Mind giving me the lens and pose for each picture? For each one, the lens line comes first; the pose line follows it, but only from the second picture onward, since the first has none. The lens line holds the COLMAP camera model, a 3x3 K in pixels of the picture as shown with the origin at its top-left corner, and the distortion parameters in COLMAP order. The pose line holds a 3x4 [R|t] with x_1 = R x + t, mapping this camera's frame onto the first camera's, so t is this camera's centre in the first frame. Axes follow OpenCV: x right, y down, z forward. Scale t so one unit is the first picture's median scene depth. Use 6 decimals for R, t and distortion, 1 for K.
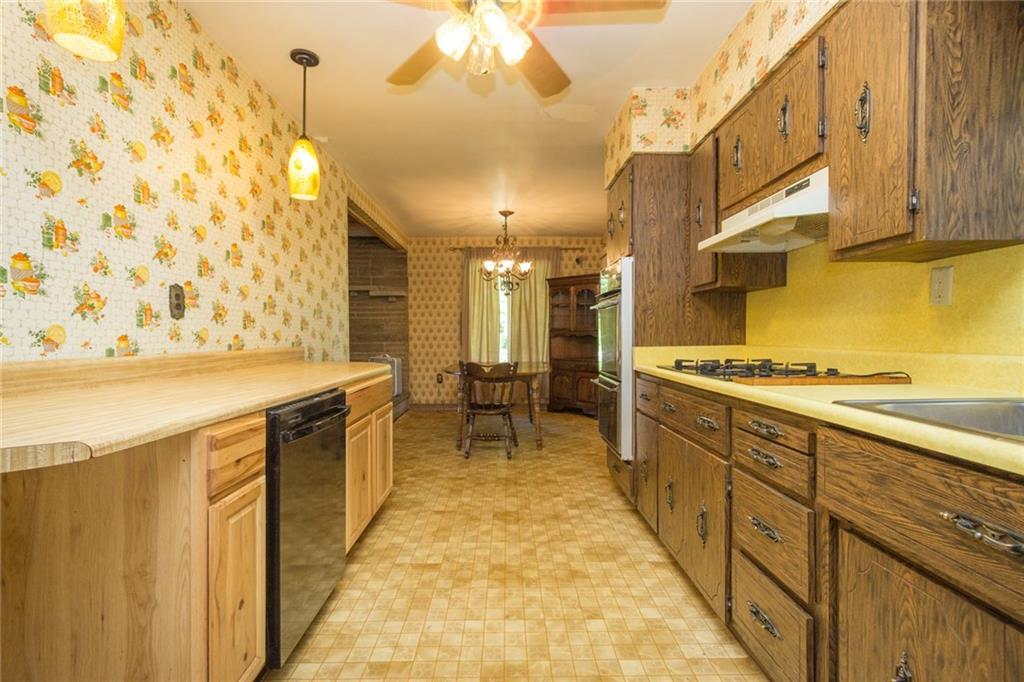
lens RADIAL K [[468.1, 0, 508.4], [0, 468.1, 336.4], [0, 0, 1]] dist [0.007965, -0.001385]
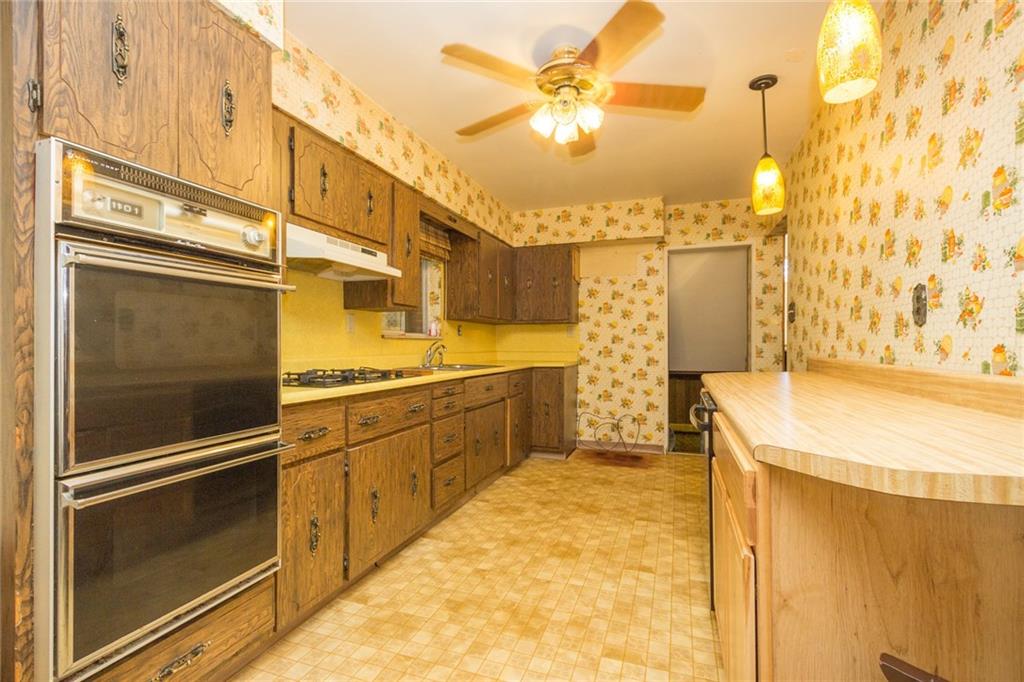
lens RADIAL K [[468.1, 0, 511.9], [0, 468.1, 343.1], [0, 0, 1]] dist [0.007965, -0.001385]
pose [[-0.940515, 0.007323, 0.339672, -0.266804], [0.008356, 0.999964, 0.001577, -0.011476], [-0.339648, 0.004321, -0.940543, 1.754674]]
